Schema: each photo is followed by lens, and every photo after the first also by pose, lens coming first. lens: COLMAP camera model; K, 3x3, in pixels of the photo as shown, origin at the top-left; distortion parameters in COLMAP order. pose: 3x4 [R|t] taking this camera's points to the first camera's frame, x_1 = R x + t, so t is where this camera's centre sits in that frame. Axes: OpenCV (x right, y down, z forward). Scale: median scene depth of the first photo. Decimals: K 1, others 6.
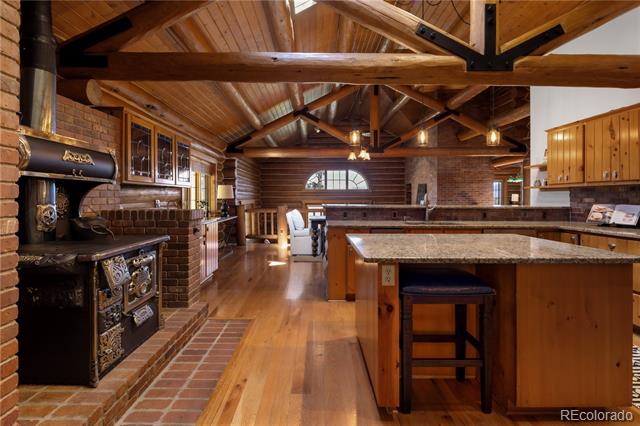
lens RADIAL K [[312.7, 0, 314.1], [0, 312.7, 200.1], [0, 0, 1]] dist [0.004553, -0.004754]
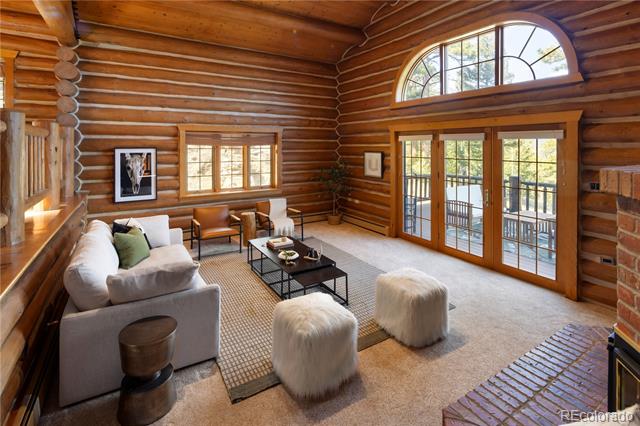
lens RADIAL K [[312.7, 0, 307.4], [0, 312.7, 144.8], [0, 0, 1]] dist [0.004553, -0.004754]
pose [[0.504918, 0.001676, -0.863166, 0.900804], [-0.008255, 0.999962, -0.002888, 0.093260], [0.863128, 0.008584, 0.504912, 2.046298]]
